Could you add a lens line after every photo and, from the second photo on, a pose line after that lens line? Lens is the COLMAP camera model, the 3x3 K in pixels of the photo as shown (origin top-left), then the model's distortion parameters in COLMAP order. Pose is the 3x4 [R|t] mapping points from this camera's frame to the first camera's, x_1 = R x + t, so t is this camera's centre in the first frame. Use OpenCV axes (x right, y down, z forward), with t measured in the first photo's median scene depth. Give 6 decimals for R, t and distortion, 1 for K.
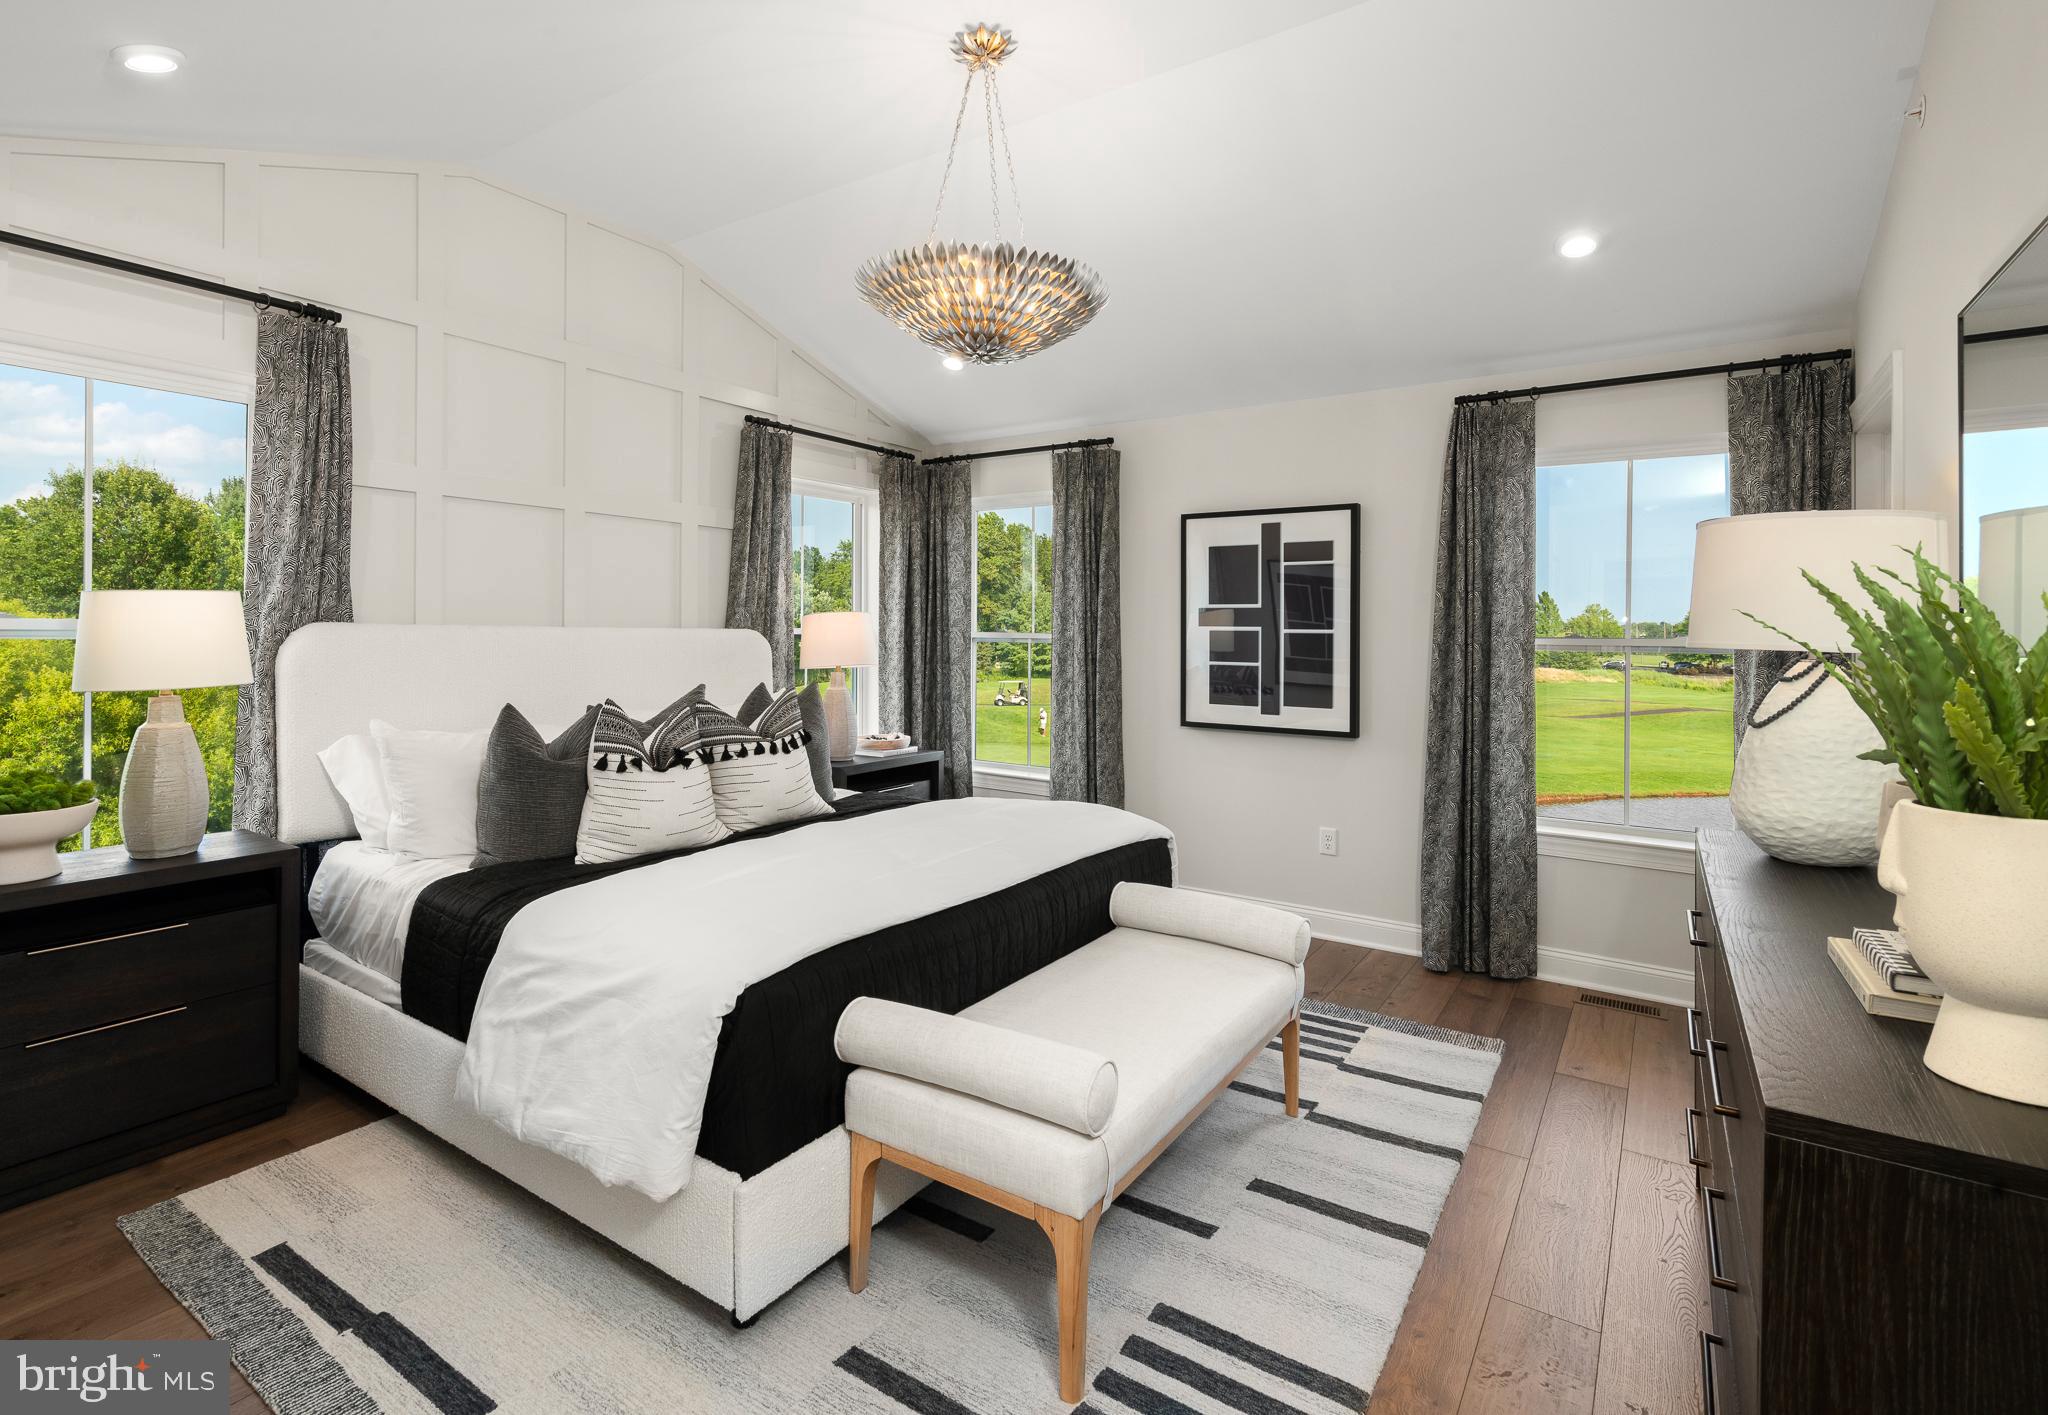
lens RADIAL K [[962.3, 0, 1023.6], [0, 962.3, 612.7], [0, 0, 1]] dist [0.018728, 0.000164]
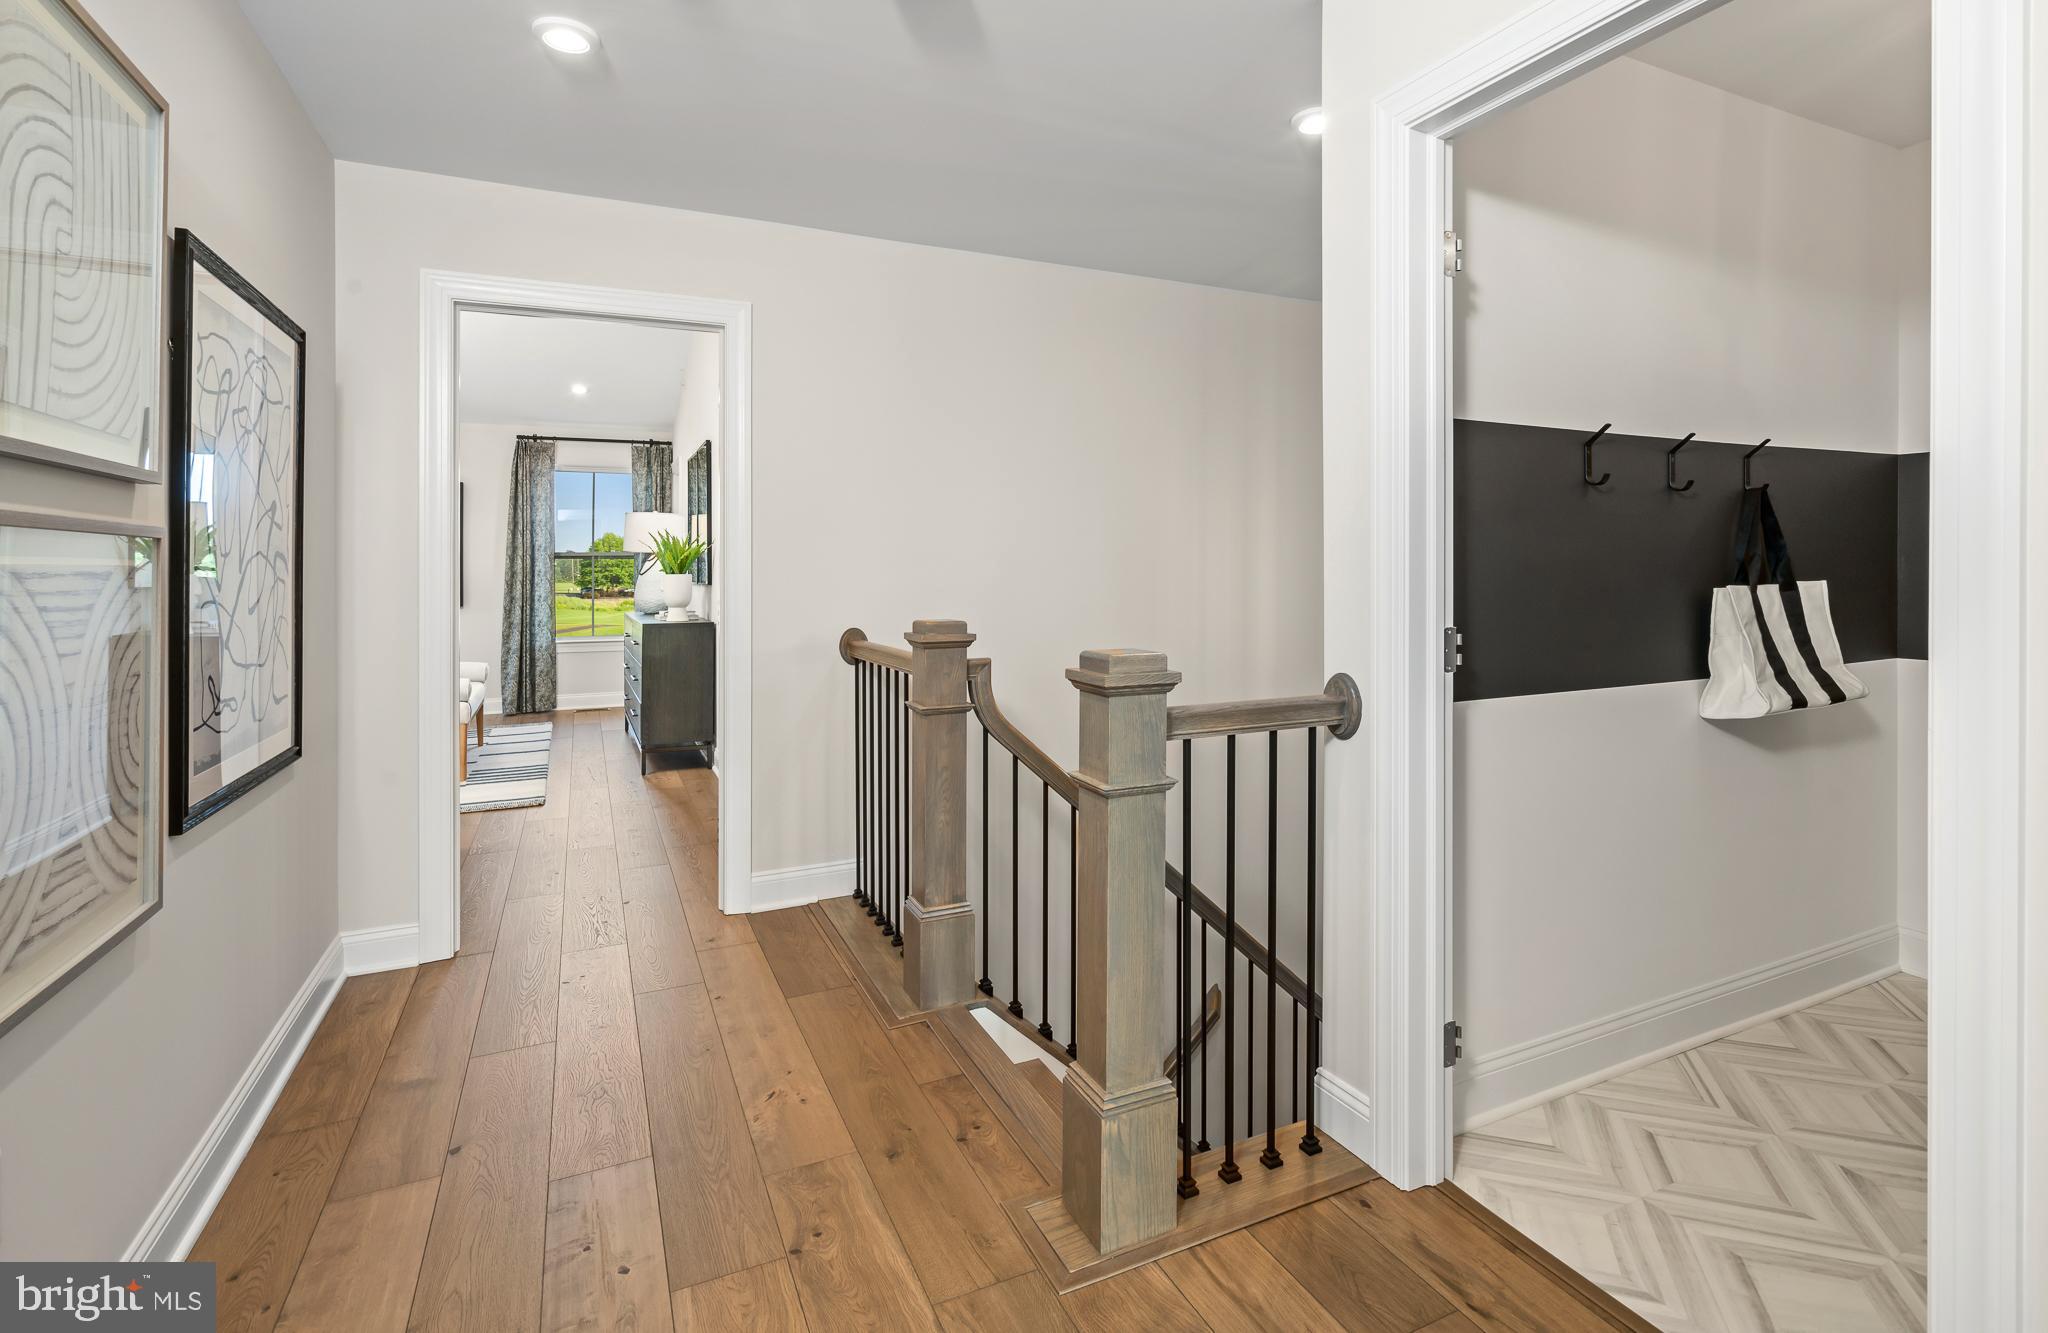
lens RADIAL K [[954.0, 0, 1024.7], [0, 954.0, 547.6], [0, 0, 1]] dist [0.000701, 0.000065]
pose [[0.518248, -0.002974, 0.855225, -0.741308], [-0.001179, 0.999991, 0.004192, 0.005330], [-0.855229, -0.003181, 0.518240, -0.988685]]
